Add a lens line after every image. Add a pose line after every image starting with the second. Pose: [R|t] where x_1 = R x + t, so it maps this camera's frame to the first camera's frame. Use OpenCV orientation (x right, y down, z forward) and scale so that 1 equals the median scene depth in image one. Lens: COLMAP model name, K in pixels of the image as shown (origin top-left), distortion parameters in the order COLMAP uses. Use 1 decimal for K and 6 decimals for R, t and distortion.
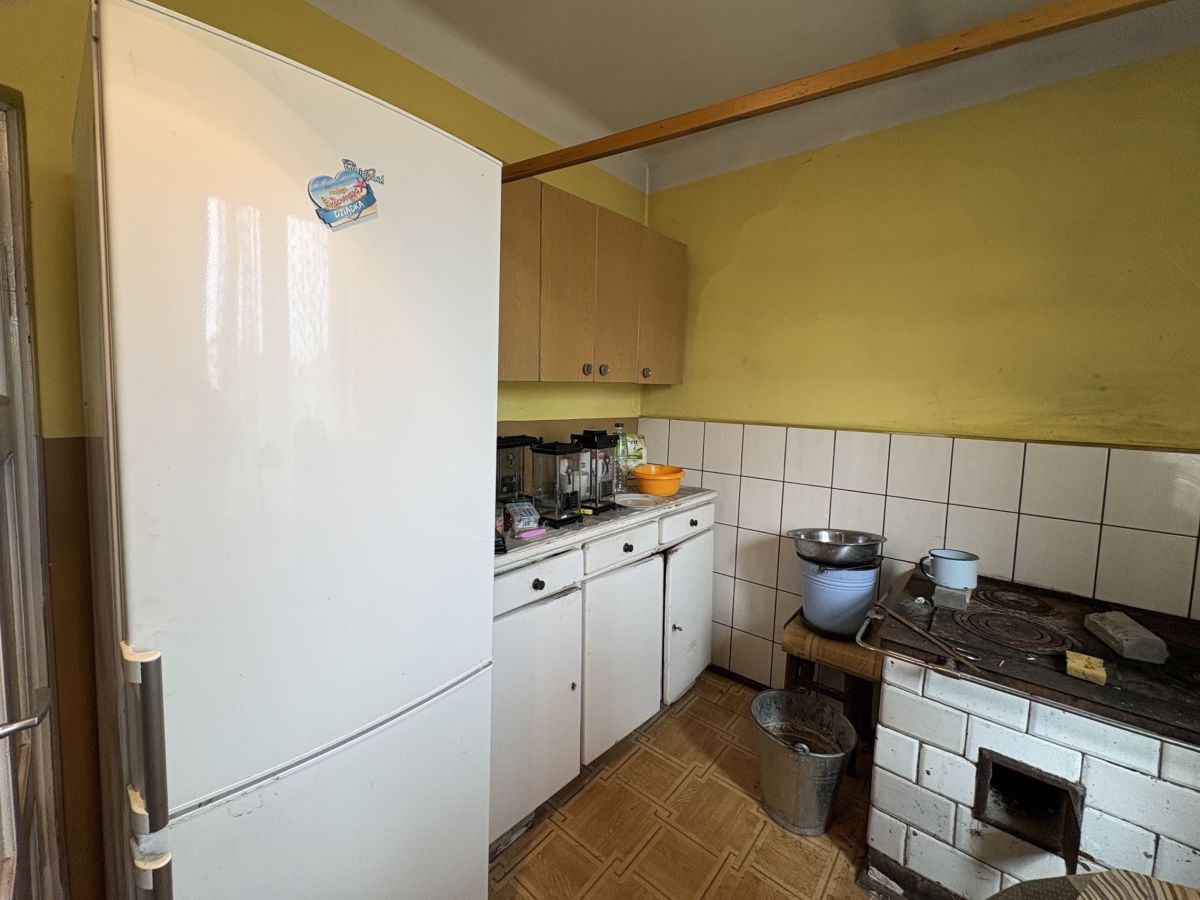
lens RADIAL K [[484.2, 0, 603.9], [0, 484.2, 441.6], [0, 0, 1]] dist [0.000693, 0.000844]
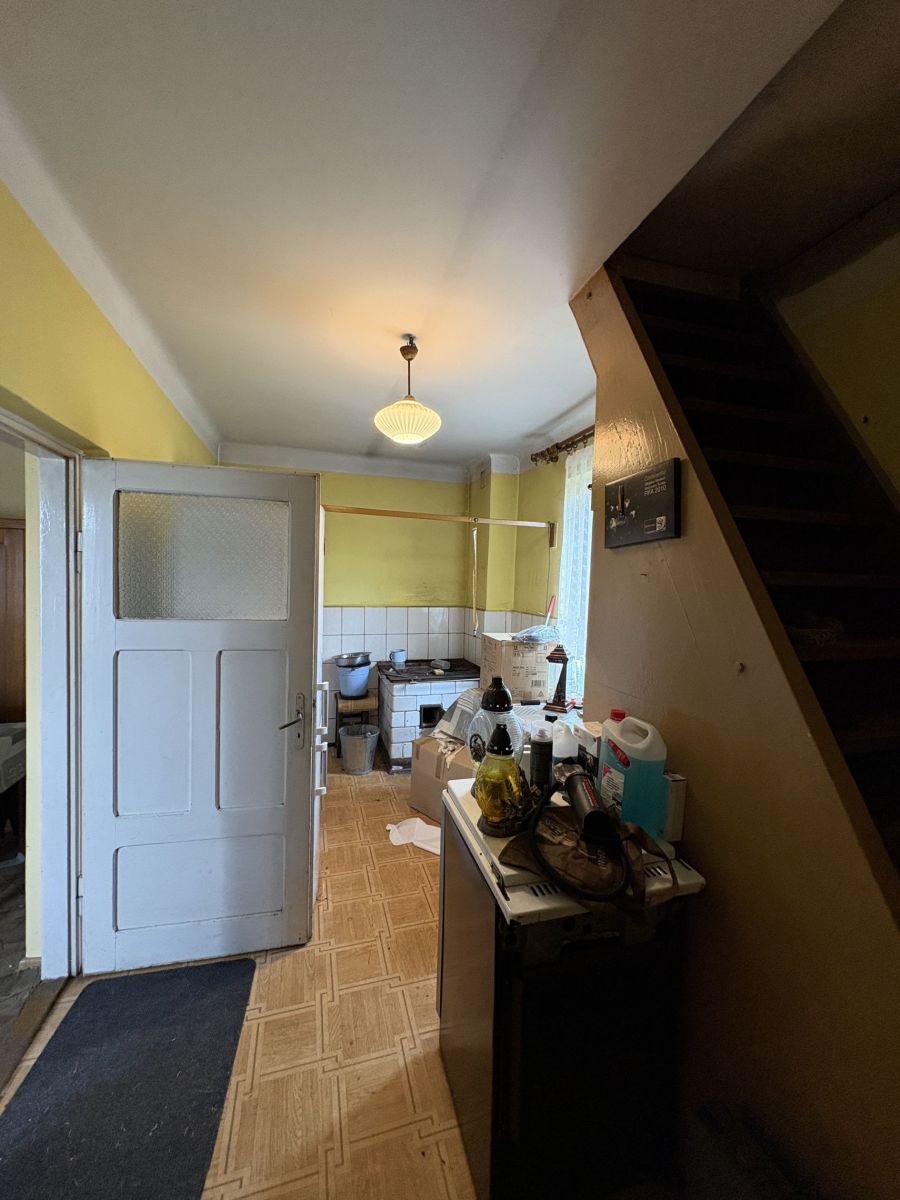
lens RADIAL K [[484.2, 0, 452.3], [0, 484.2, 599.5], [0, 0, 1]] dist [0.000693, 0.000844]
pose [[0.557012, -0.050595, 0.828962, -1.272365], [0.073921, 0.997201, 0.011193, -0.057207], [-0.827208, 0.055043, 0.559193, -0.737709]]
